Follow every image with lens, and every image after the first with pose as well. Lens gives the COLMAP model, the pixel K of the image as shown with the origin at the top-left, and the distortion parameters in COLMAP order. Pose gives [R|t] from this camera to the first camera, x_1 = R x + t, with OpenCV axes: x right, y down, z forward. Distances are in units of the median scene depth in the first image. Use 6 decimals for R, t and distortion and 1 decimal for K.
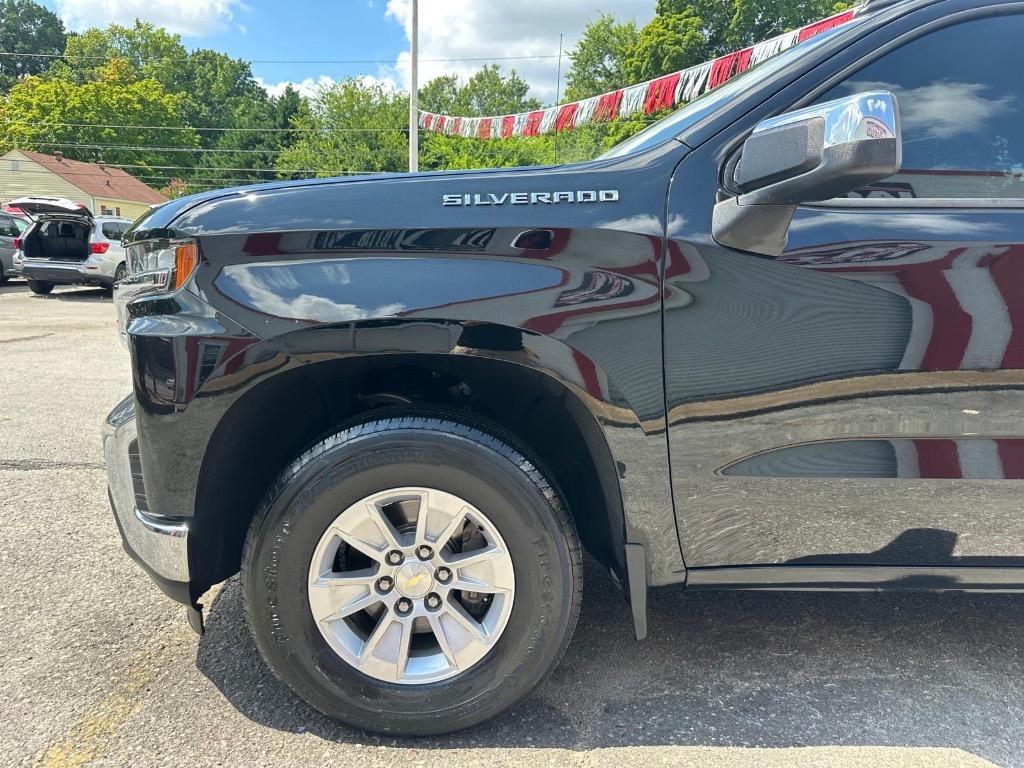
lens RADIAL K [[720.4, 0, 506.7], [0, 720.4, 386.2], [0, 0, 1]] dist [0.012717, -0.024179]
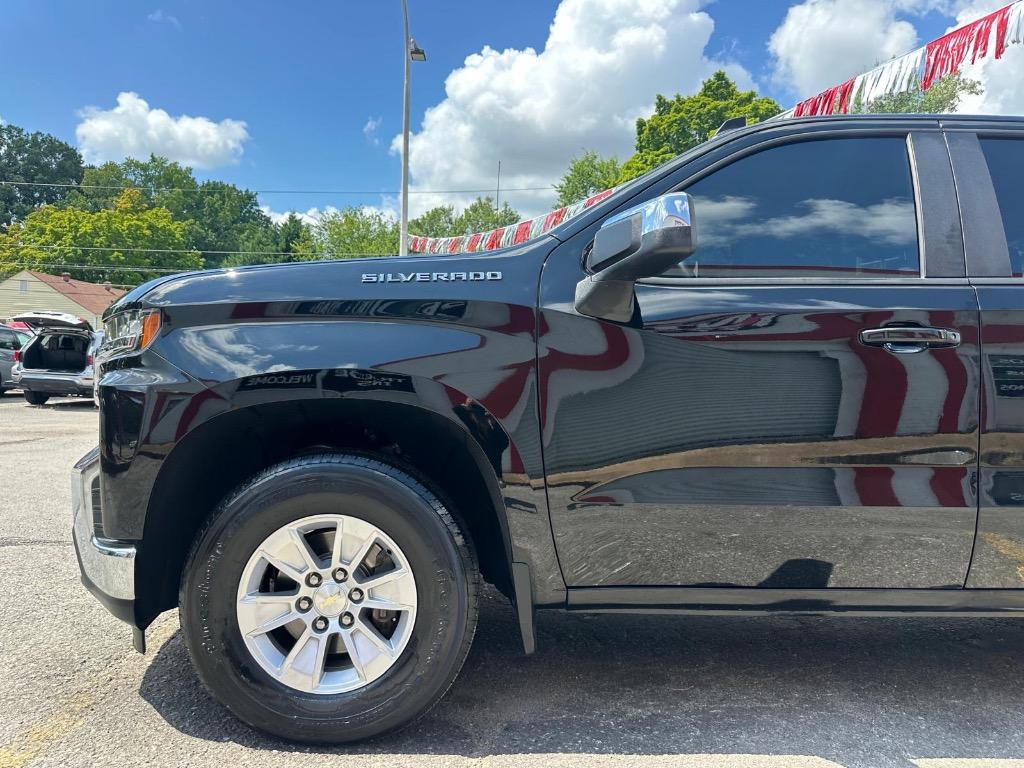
lens RADIAL K [[720.4, 0, 508.8], [0, 720.4, 390.7], [0, 0, 1]] dist [0.012717, -0.024179]
pose [[0.999955, -0.000338, 0.009493, 0.020998], [0.001811, 0.987819, -0.155596, 0.017385], [-0.009325, 0.155606, 0.987775, -0.027754]]
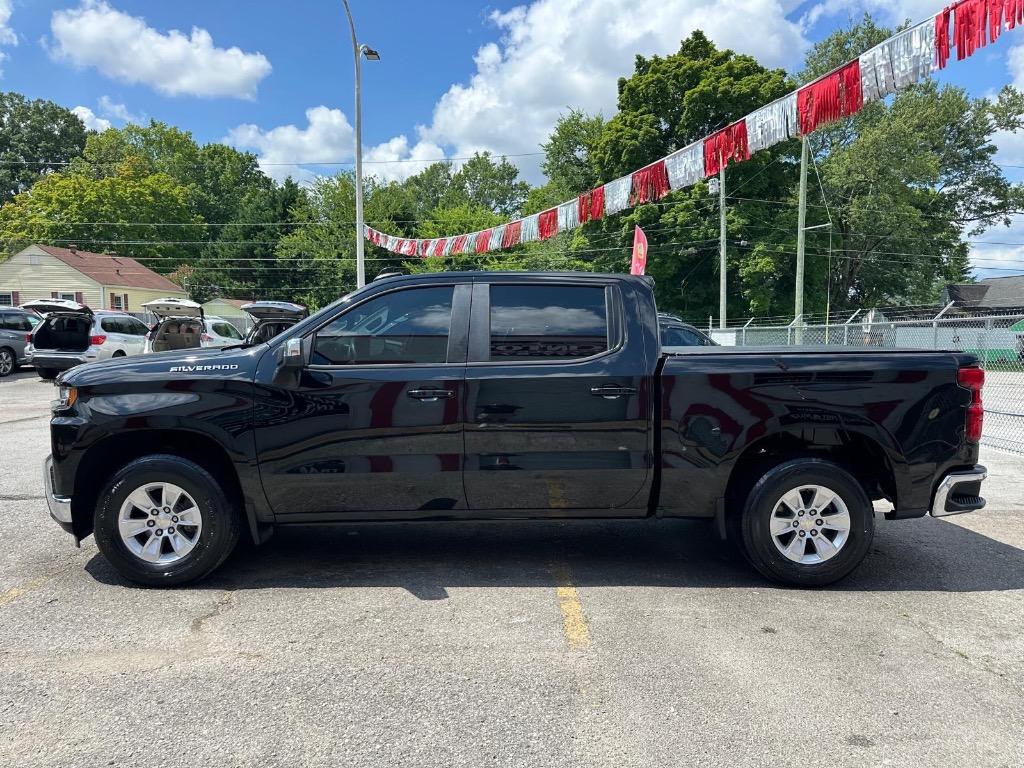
lens RADIAL K [[720.4, 0, 523.1], [0, 720.4, 385.6], [0, 0, 1]] dist [0.012717, -0.024179]
pose [[0.999762, -0.021635, 0.002853, 0.160443], [0.021805, 0.995591, -0.091229, 0.008702], [-0.000867, 0.091269, 0.995826, -0.217943]]
